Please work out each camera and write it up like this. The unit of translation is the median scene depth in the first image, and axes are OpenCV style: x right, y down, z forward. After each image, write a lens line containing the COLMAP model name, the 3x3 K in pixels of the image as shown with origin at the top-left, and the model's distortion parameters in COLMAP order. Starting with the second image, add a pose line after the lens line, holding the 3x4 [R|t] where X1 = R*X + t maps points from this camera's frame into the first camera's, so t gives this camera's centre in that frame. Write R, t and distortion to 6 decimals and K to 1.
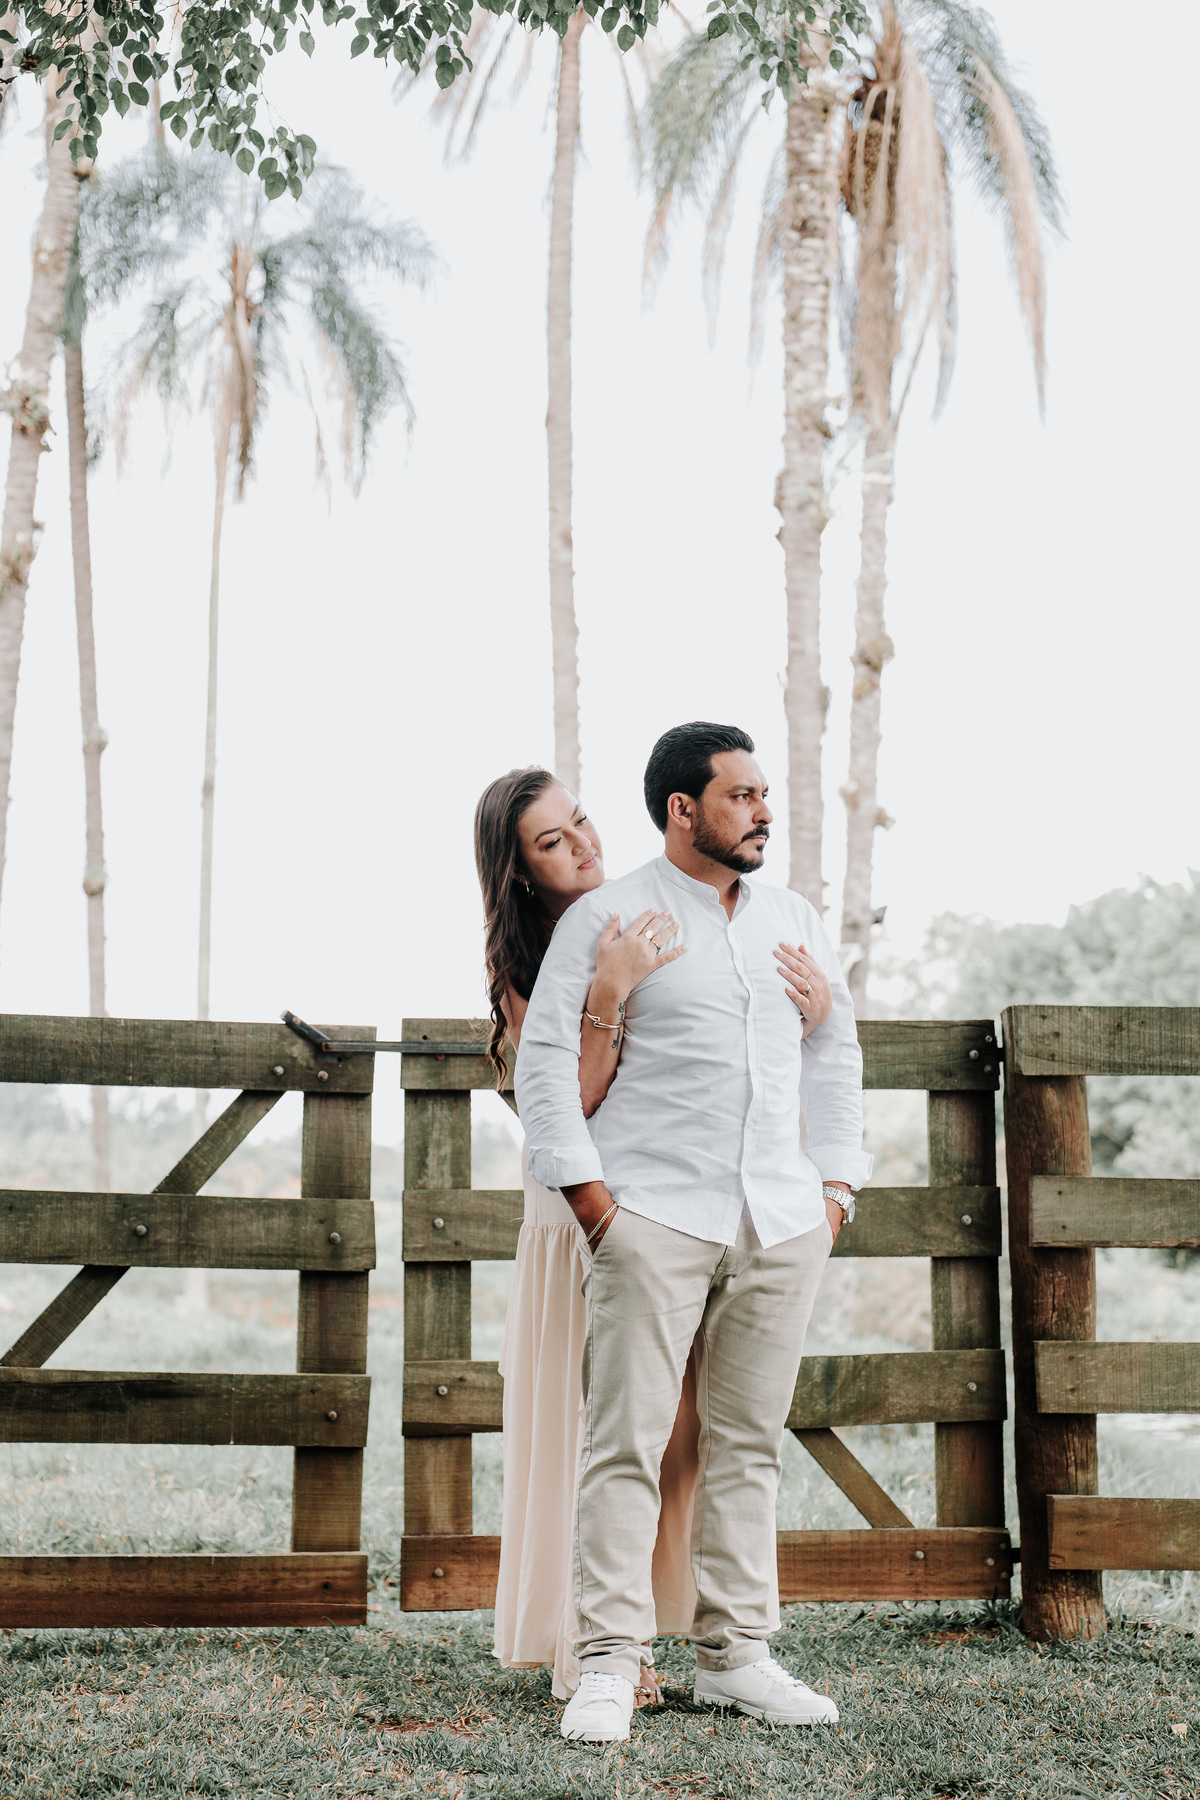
lens RADIAL K [[3105.8, 0, 600.0], [0, 3105.8, 900.0], [0, 0, 1]] dist [0.367681, -3.119000]
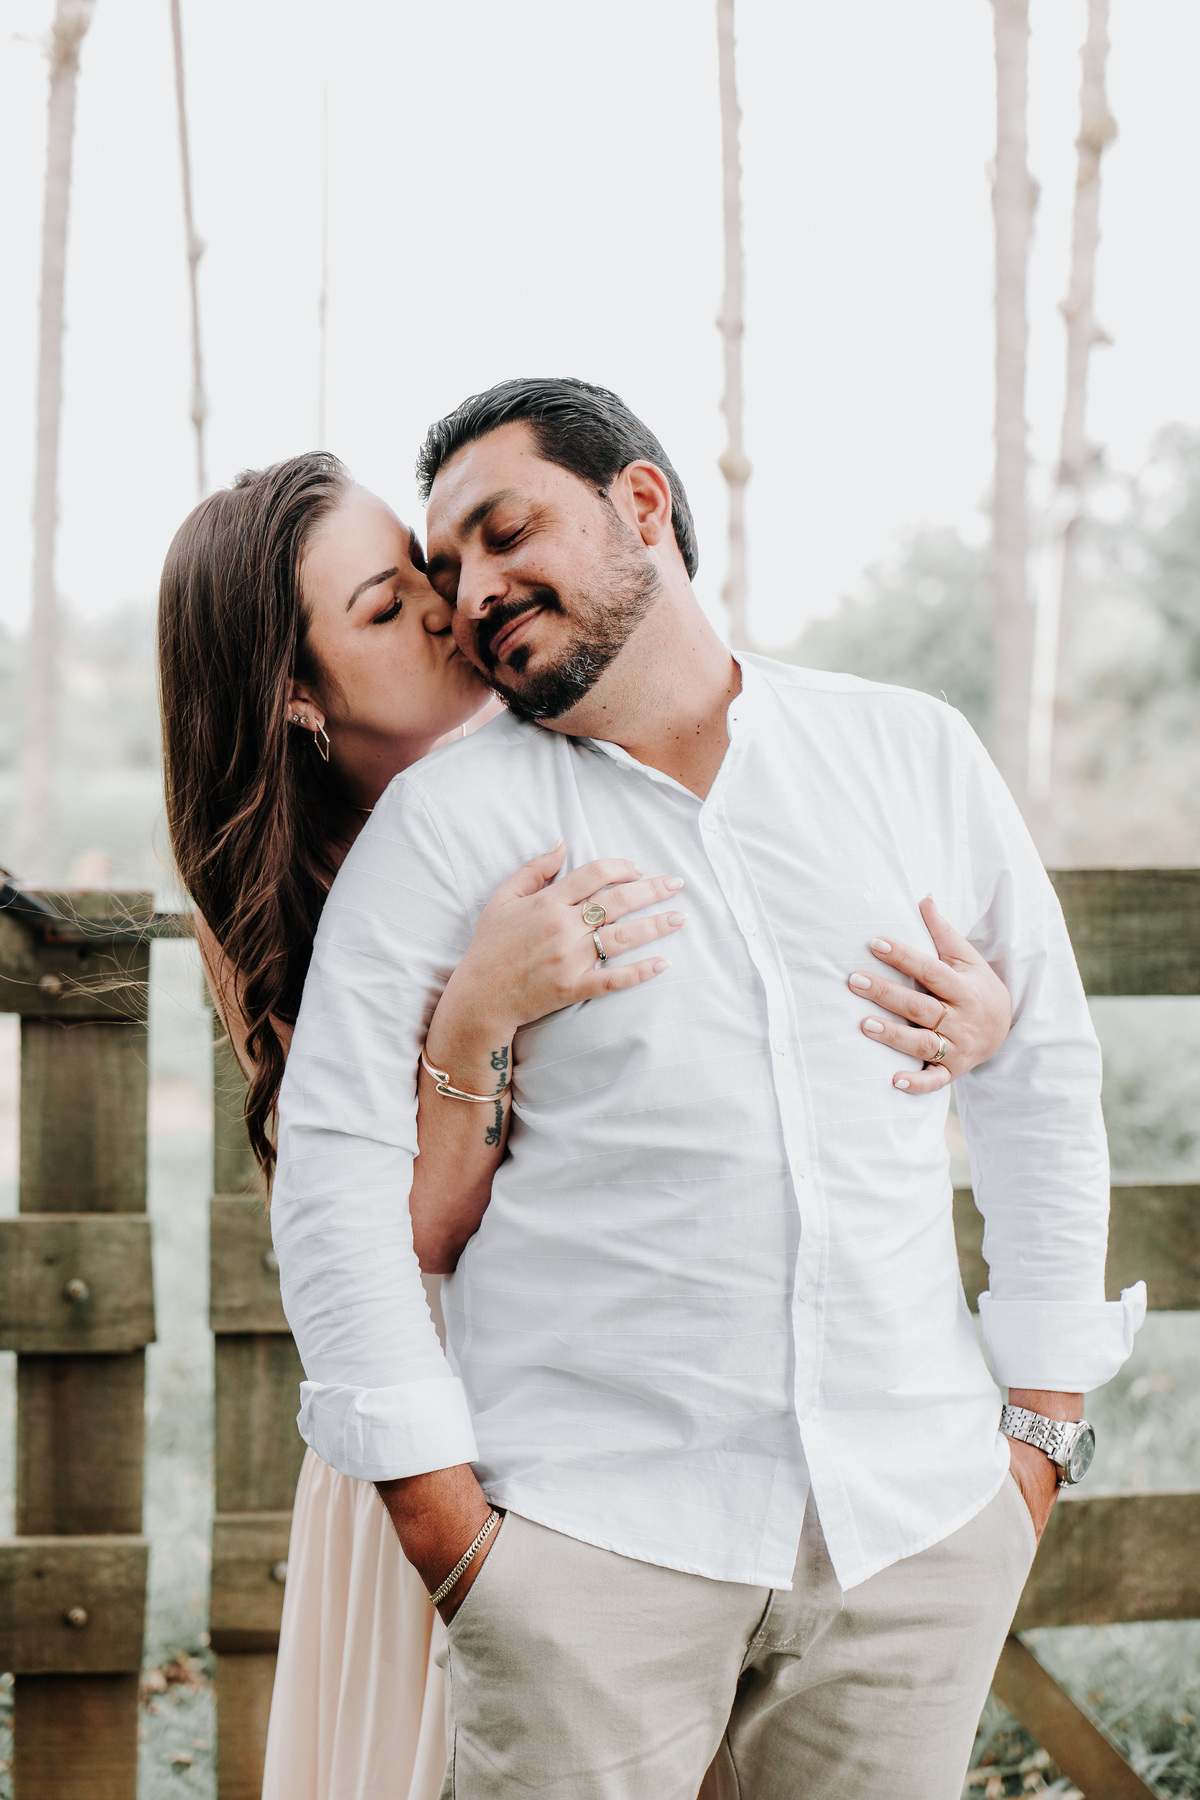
lens RADIAL K [[3232.6, 0, 600.0], [0, 3232.6, 900.0], [0, 0, 1]] dist [0.165202, -0.143993]
pose [[0.998209, 0.003685, -0.059708, 0.036165], [0.005291, 0.988751, 0.149474, -0.039107], [0.059587, -0.149522, 0.986961, 0.467222]]
